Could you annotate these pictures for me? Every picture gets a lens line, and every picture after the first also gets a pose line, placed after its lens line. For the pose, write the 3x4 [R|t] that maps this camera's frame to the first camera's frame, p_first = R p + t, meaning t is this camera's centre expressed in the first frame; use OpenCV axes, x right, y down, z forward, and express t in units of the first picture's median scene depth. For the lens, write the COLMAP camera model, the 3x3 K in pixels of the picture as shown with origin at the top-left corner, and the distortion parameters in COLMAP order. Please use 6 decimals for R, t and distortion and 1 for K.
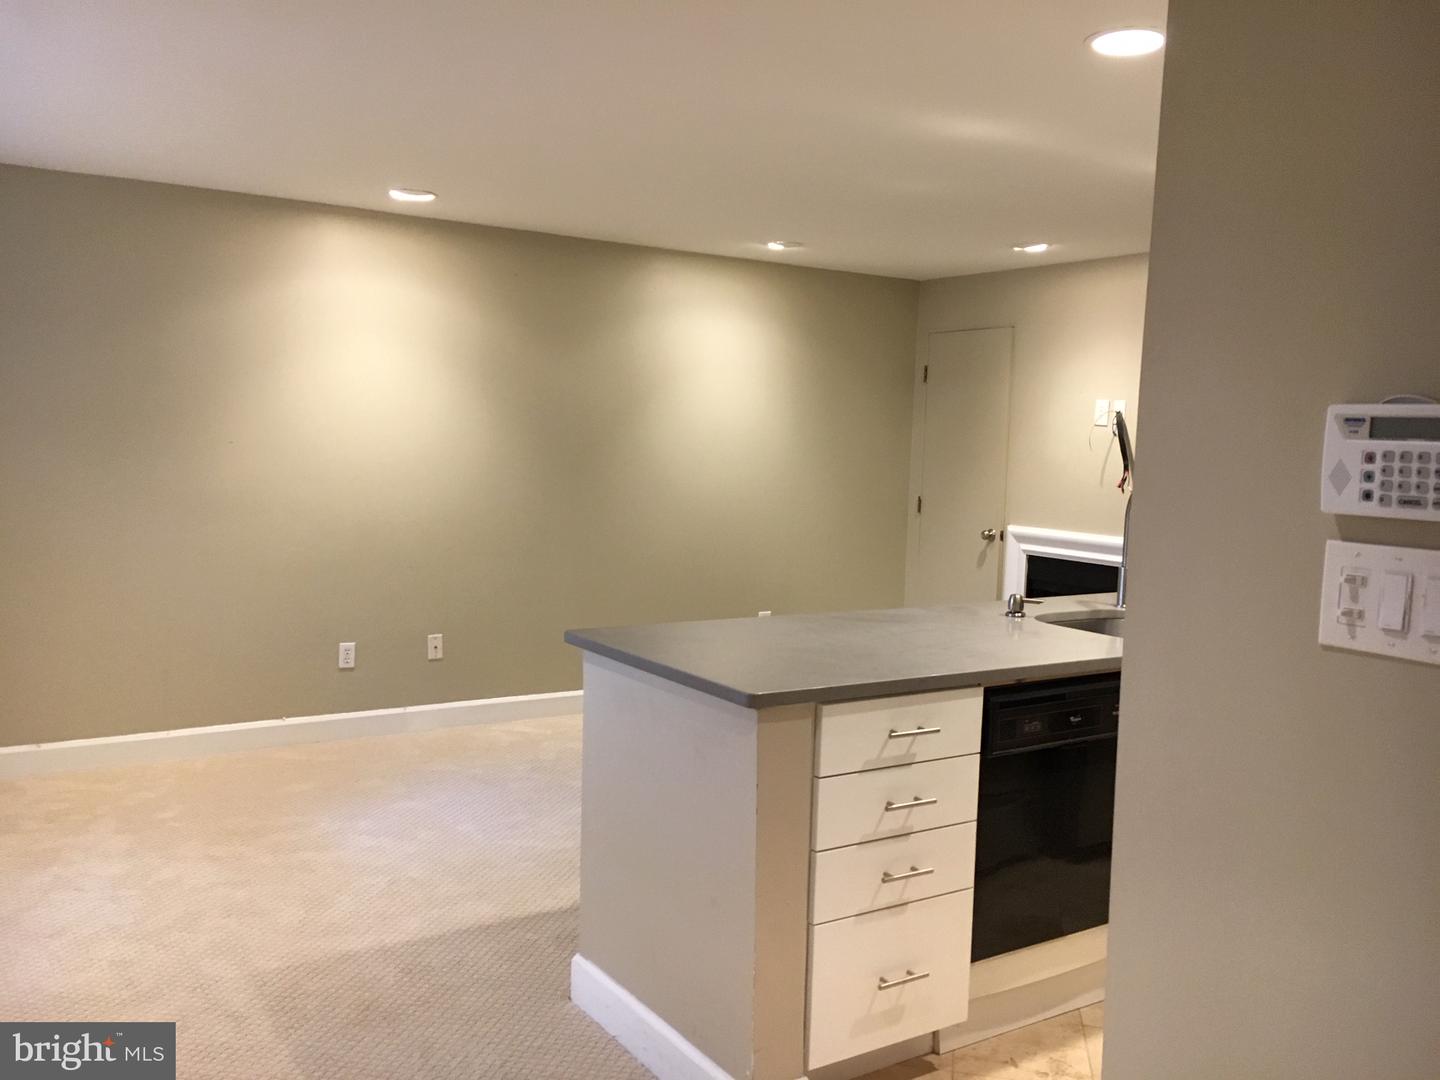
lens RADIAL K [[1235.0, 0, 724.1], [0, 1235.0, 539.2], [0, 0, 1]] dist [0.066452, -0.068532]
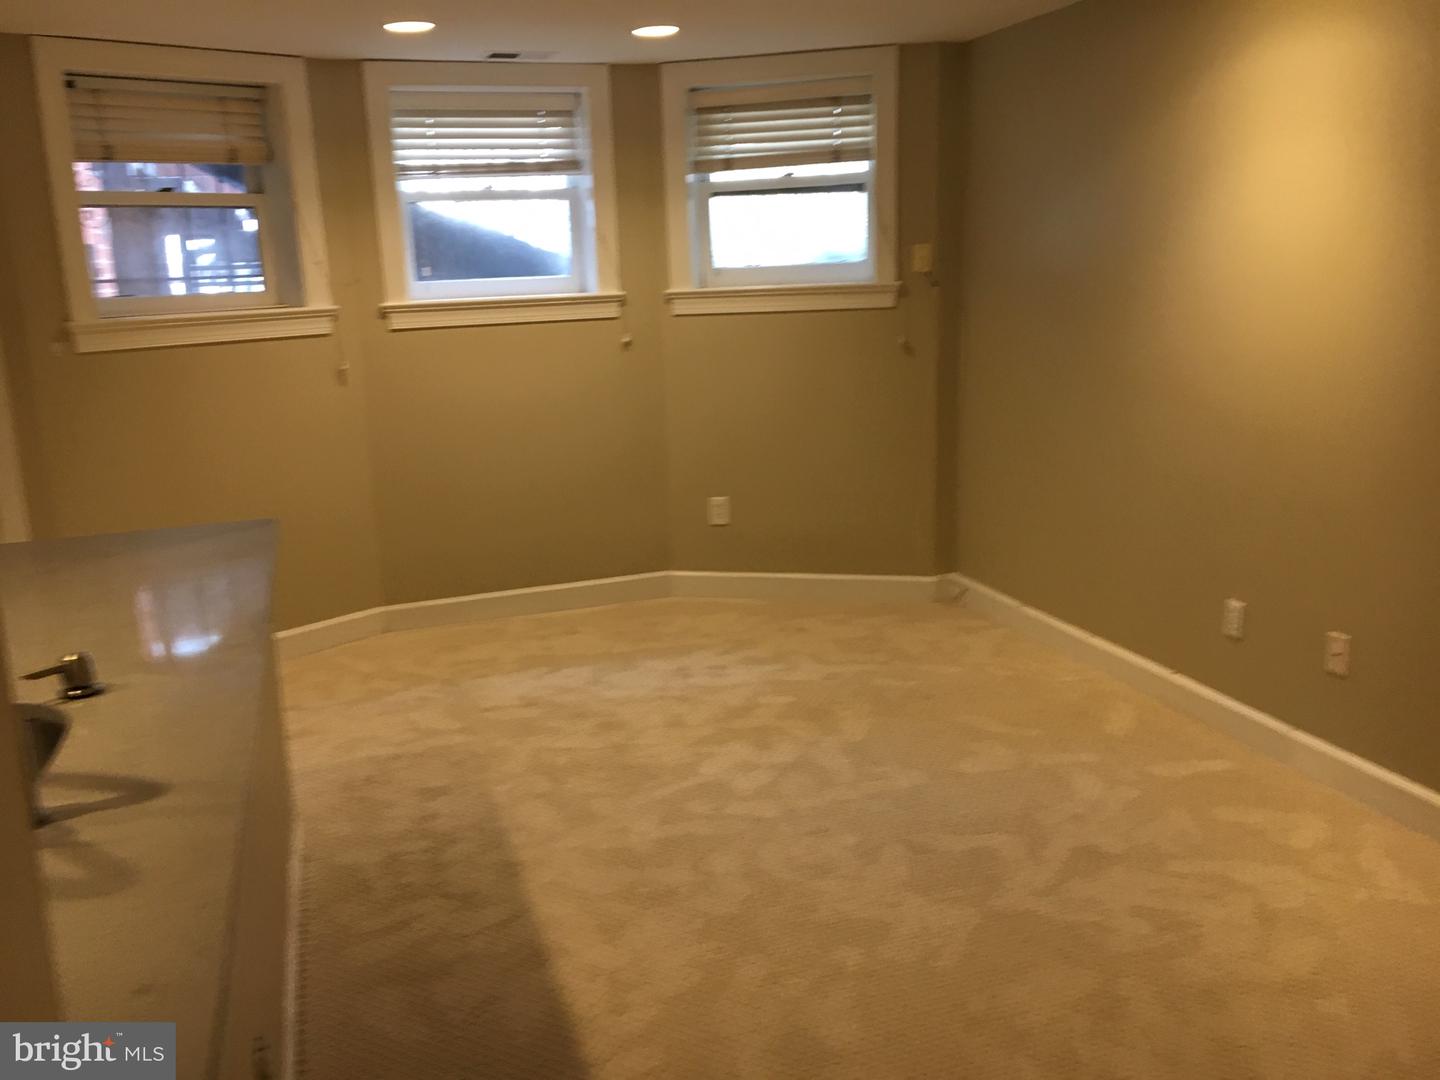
lens RADIAL K [[1235.0, 0, 724.1], [0, 1235.0, 539.2], [0, 0, 1]] dist [0.066452, -0.068532]
pose [[-0.250911, 0.192357, -0.948706, 0.487726], [-0.059916, 0.975092, 0.213553, -0.094050], [0.966154, 0.110425, -0.233136, 1.041672]]
